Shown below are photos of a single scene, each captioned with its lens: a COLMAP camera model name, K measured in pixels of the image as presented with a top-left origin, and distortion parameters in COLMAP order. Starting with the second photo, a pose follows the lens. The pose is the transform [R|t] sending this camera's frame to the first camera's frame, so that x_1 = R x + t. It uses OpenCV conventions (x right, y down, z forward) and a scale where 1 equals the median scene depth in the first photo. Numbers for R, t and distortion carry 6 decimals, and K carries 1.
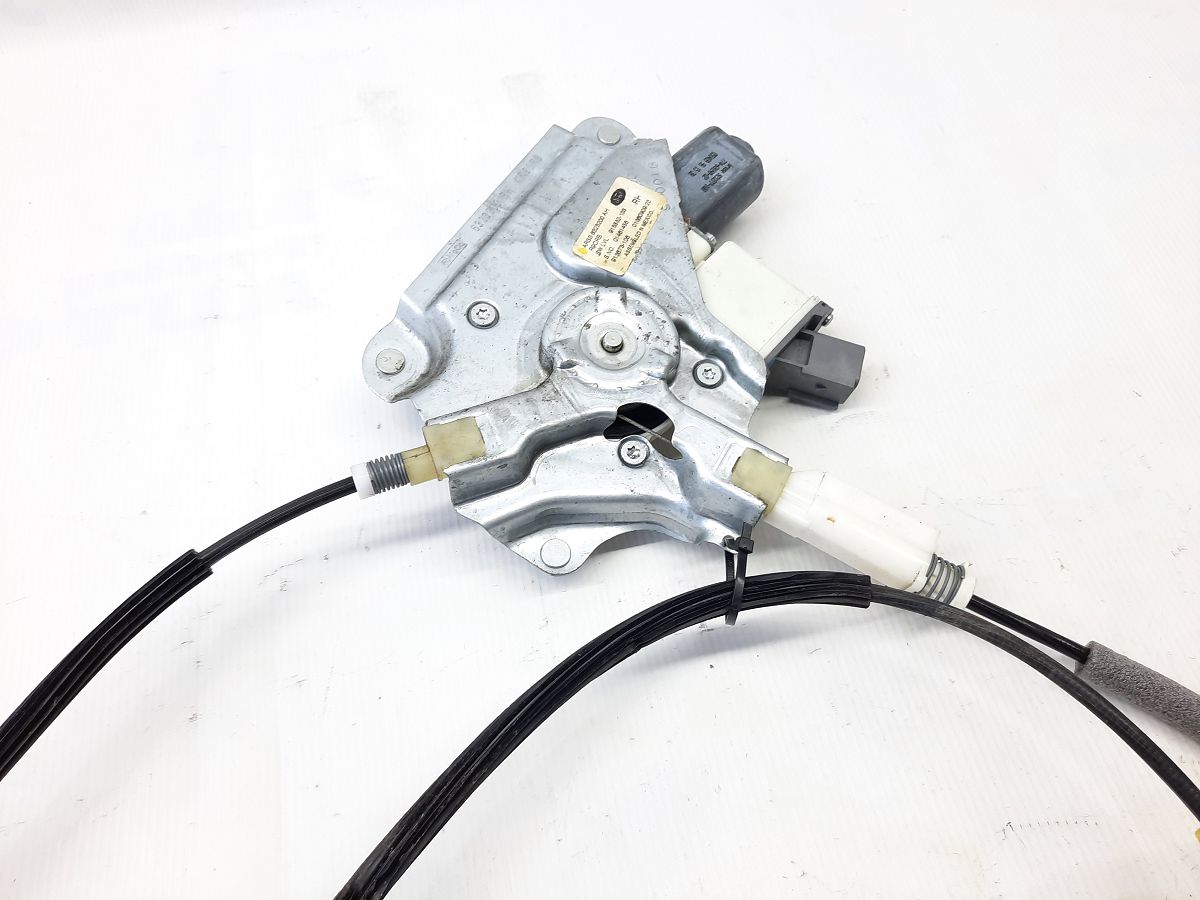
lens RADIAL K [[868.9, 0, 600.0], [0, 868.9, 450.0], [0, 0, 1]] dist [-0.036493, 0.001357]
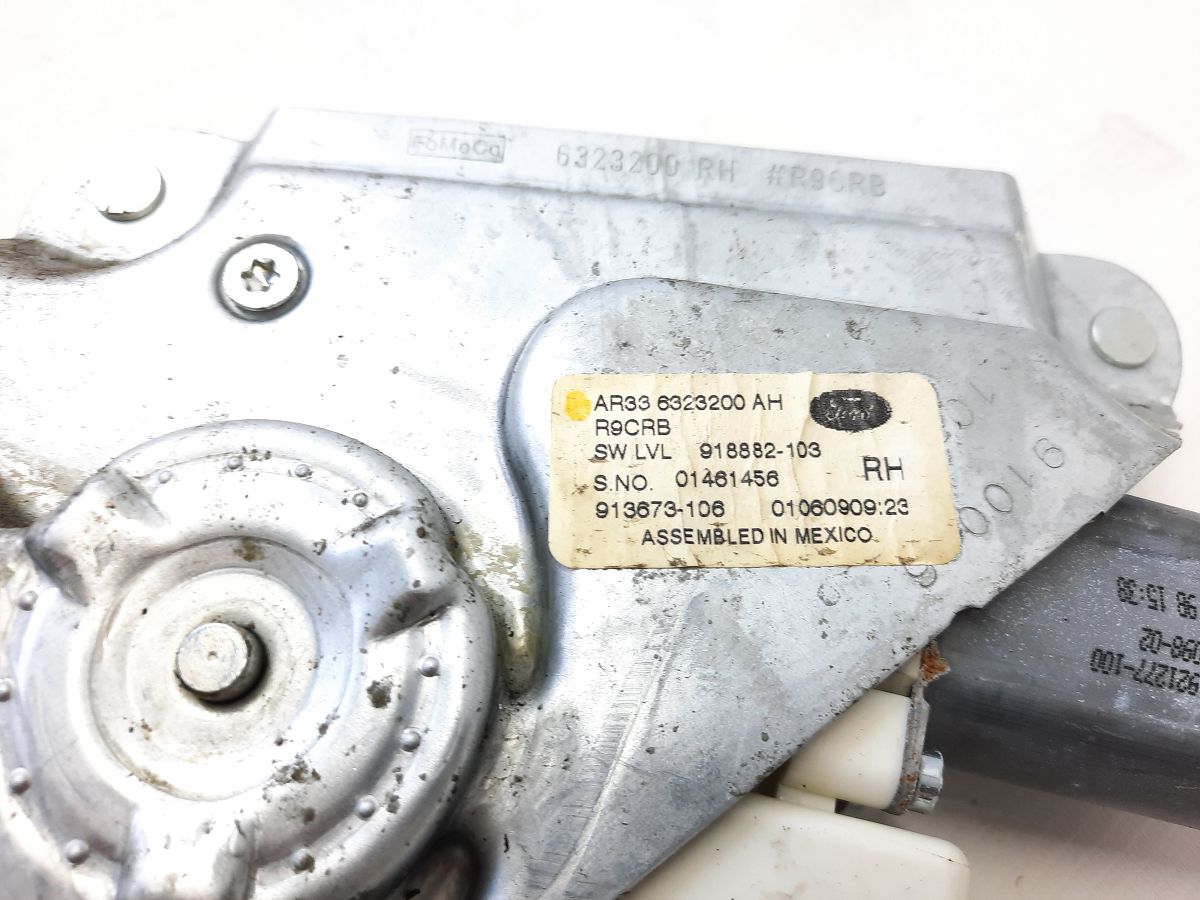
lens RADIAL K [[868.9, 0, 600.0], [0, 868.9, 450.0], [0, 0, 1]] dist [-0.036493, 0.001357]
pose [[0.447303, 0.799421, -0.401057, 0.110451], [-0.805551, 0.554932, 0.207699, -0.279986], [0.388598, 0.230167, 0.892197, 0.720627]]
